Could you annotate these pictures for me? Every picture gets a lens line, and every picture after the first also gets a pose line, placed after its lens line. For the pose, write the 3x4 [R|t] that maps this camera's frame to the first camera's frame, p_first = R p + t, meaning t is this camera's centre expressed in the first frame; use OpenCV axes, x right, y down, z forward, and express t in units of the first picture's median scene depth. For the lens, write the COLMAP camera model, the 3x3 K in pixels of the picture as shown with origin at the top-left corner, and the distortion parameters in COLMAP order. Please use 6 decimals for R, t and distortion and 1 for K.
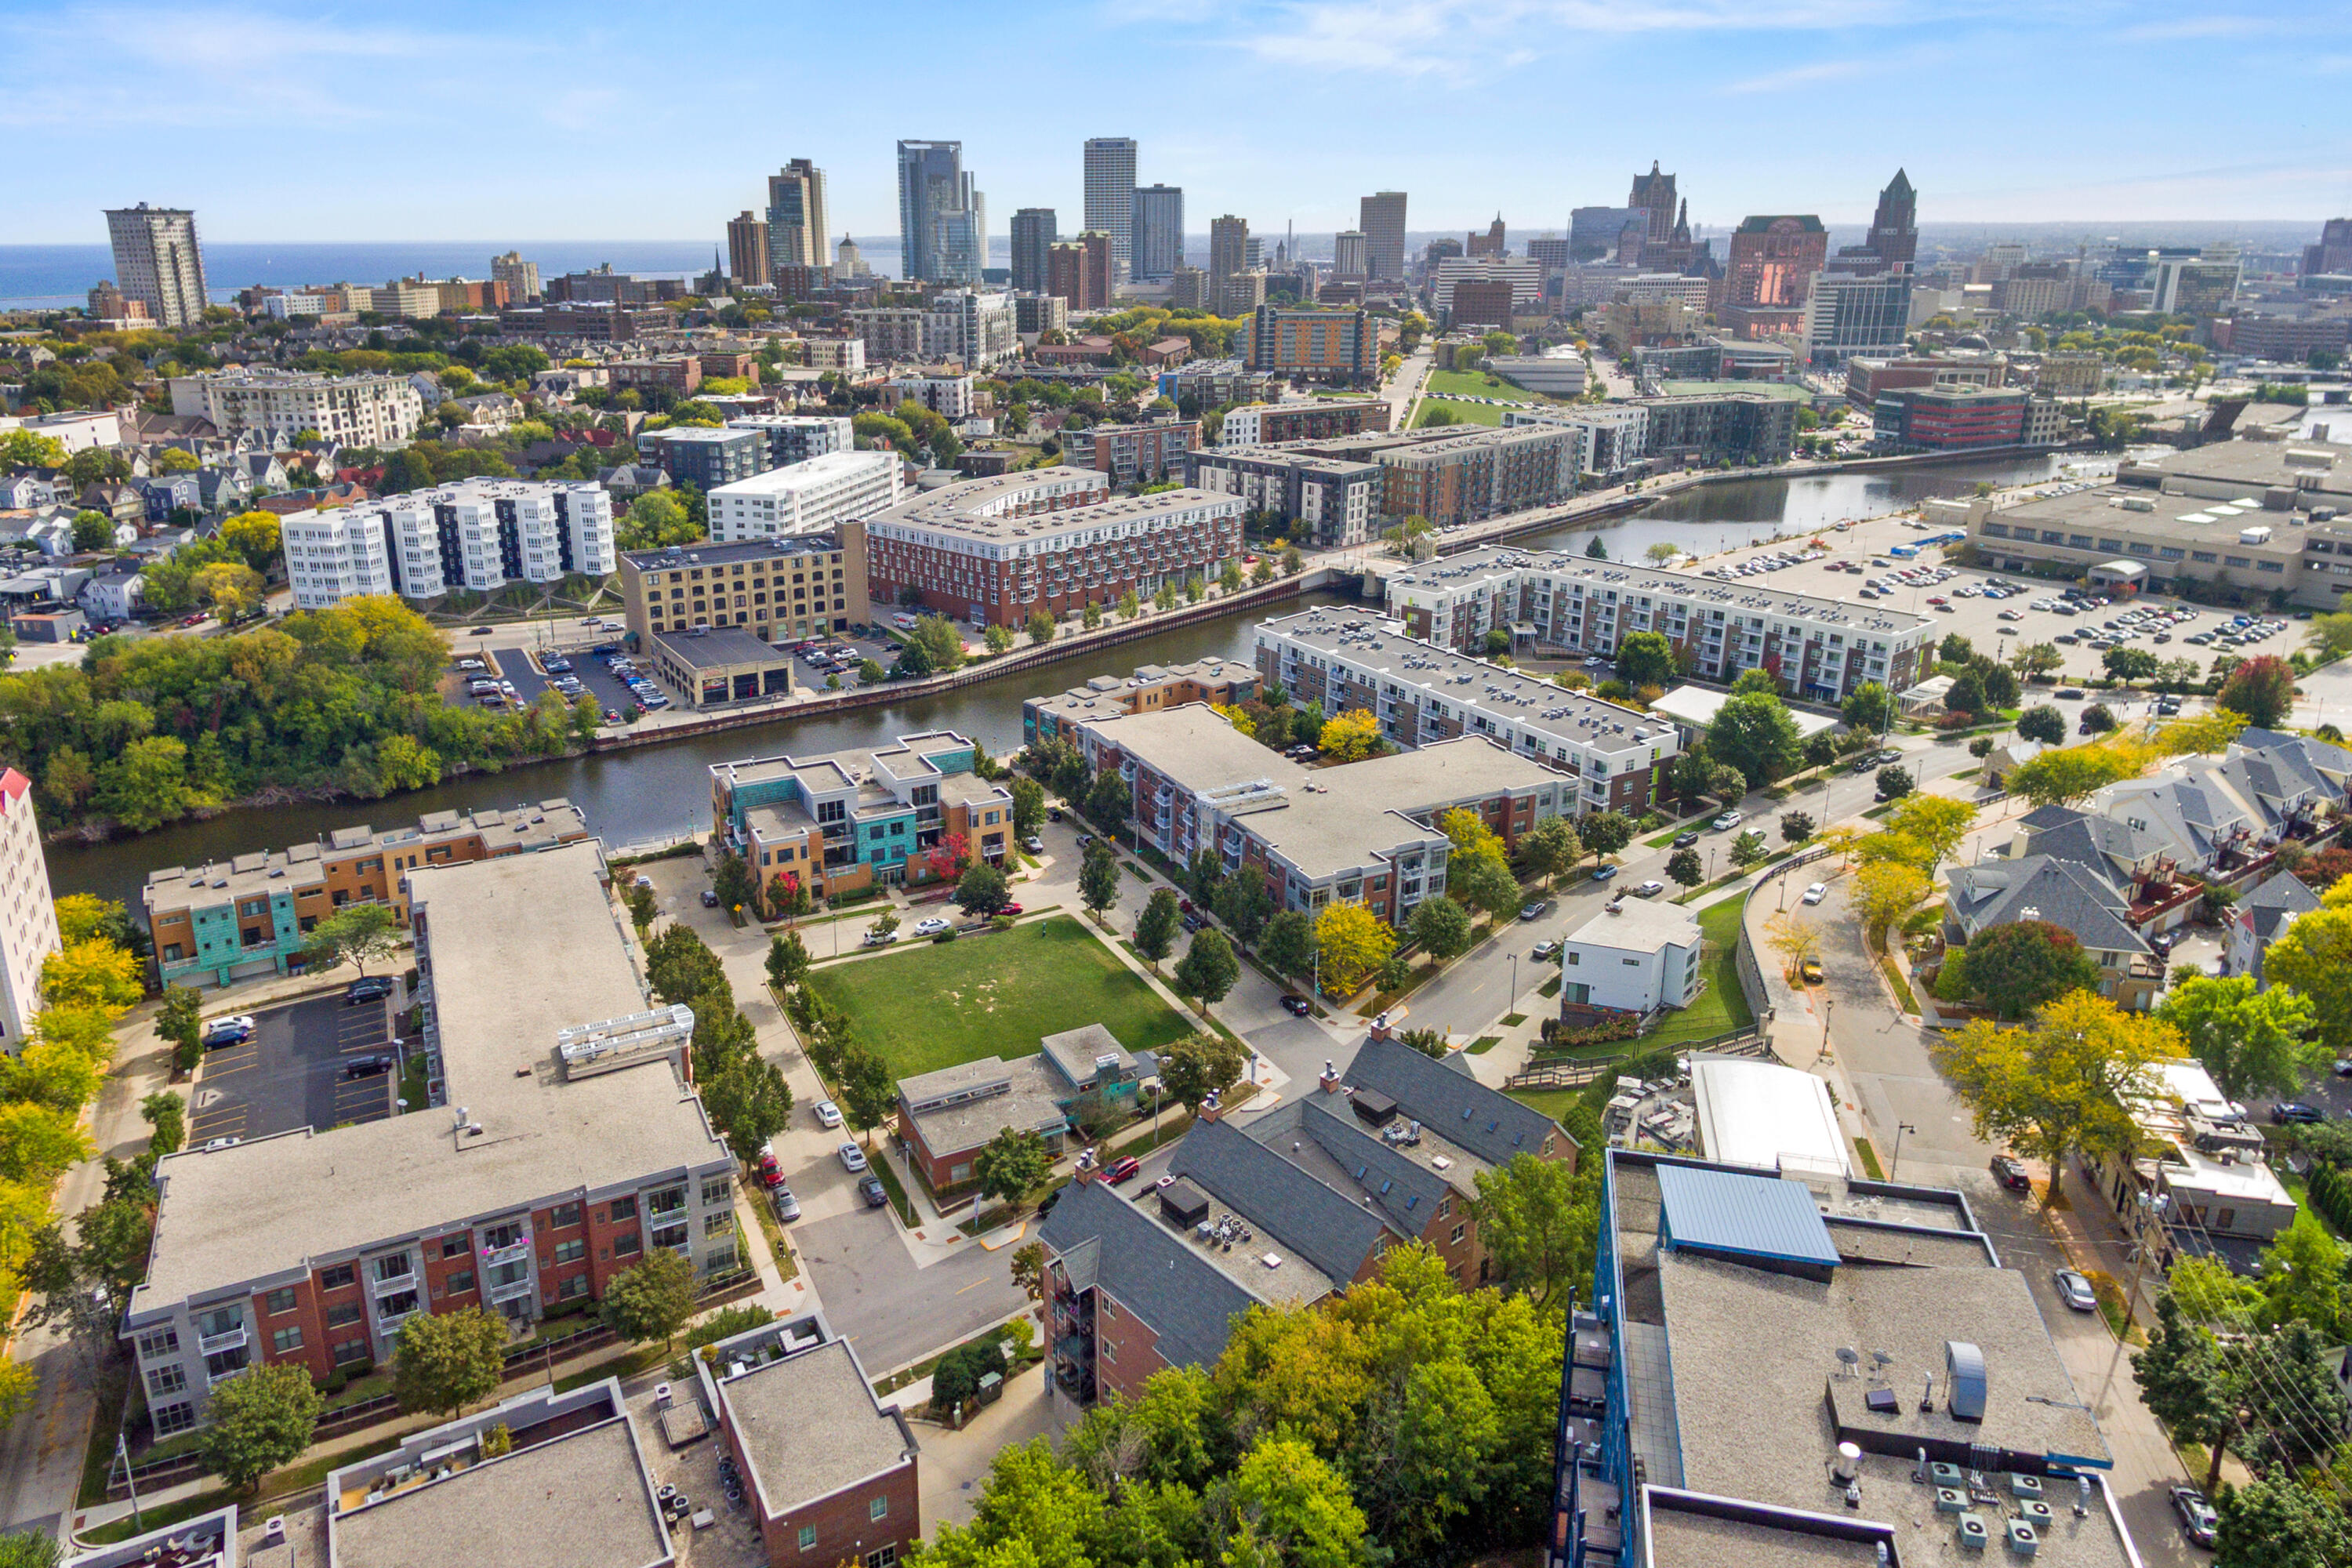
lens RADIAL K [[1755.4, 0, 1283.7], [0, 1755.4, 787.0], [0, 0, 1]] dist [0.066114, -0.003117]
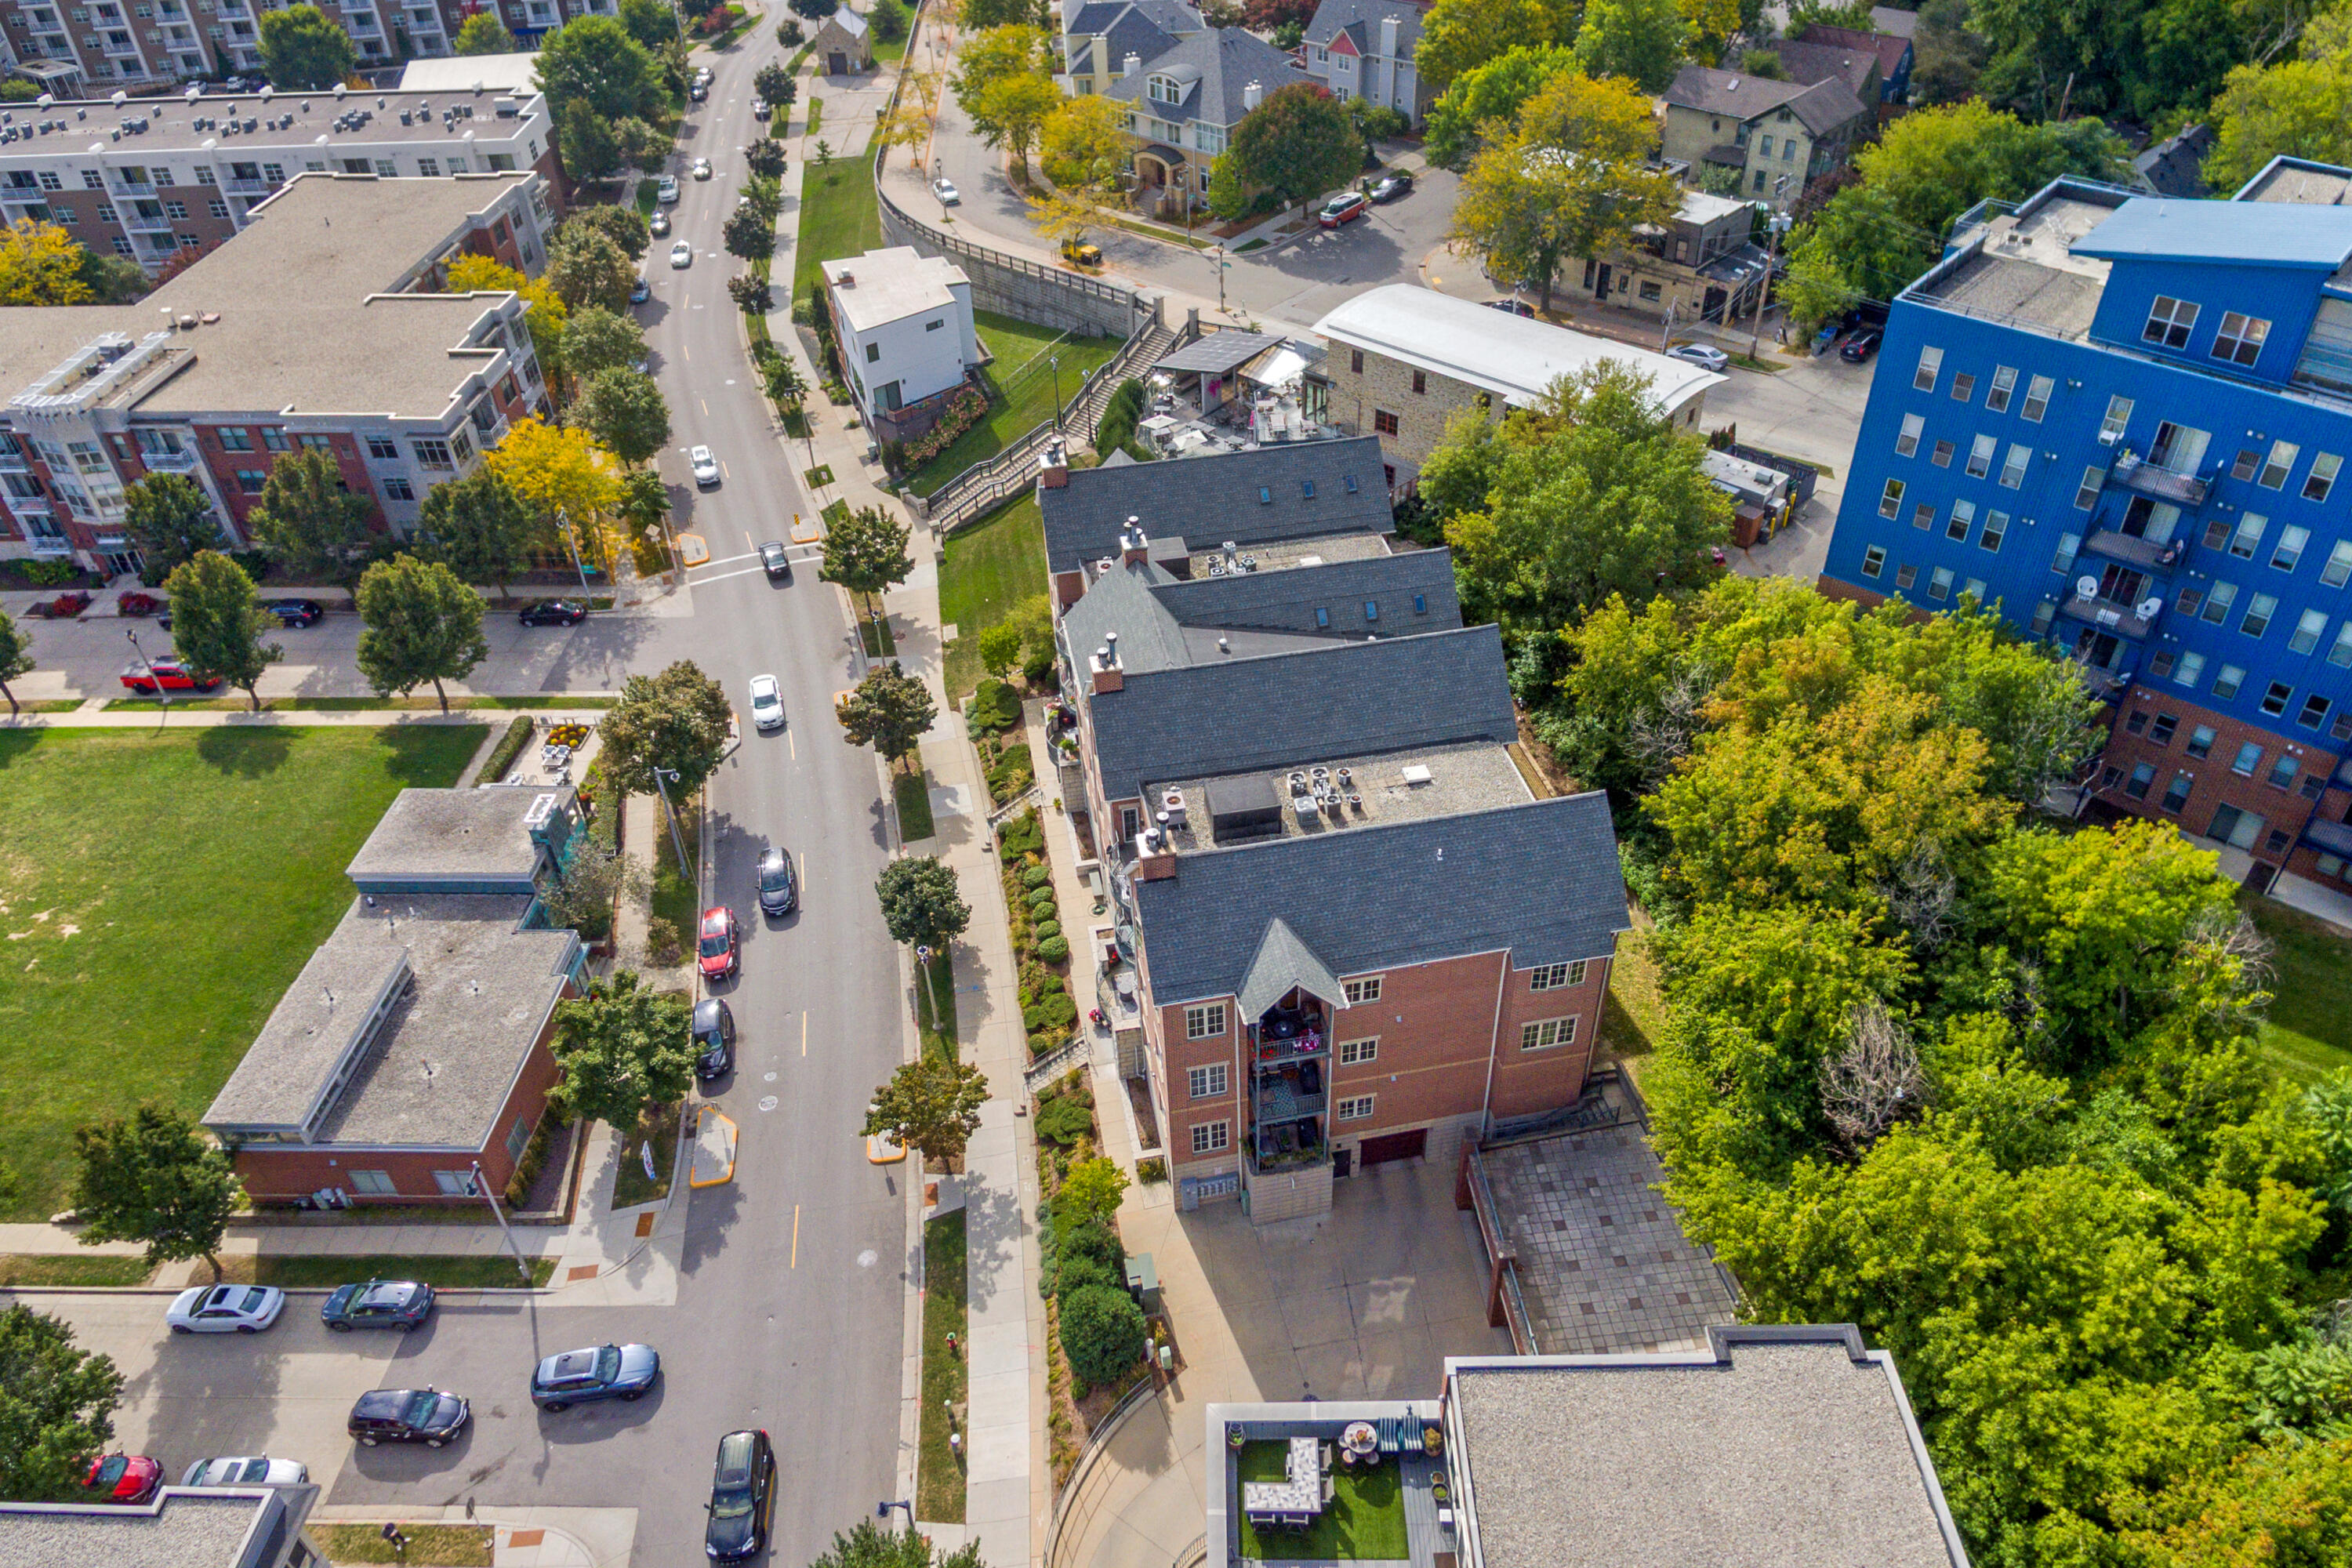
lens RADIAL K [[1536.8, 0, 1184.0], [0, 1536.8, 791.3], [0, 0, 1]] dist [0.069645, -0.088639]
pose [[0.485101, -0.558459, 0.672904, -0.288742], [0.313724, 0.829429, 0.462197, -0.005918], [-0.816244, -0.013106, 0.577559, 0.511049]]
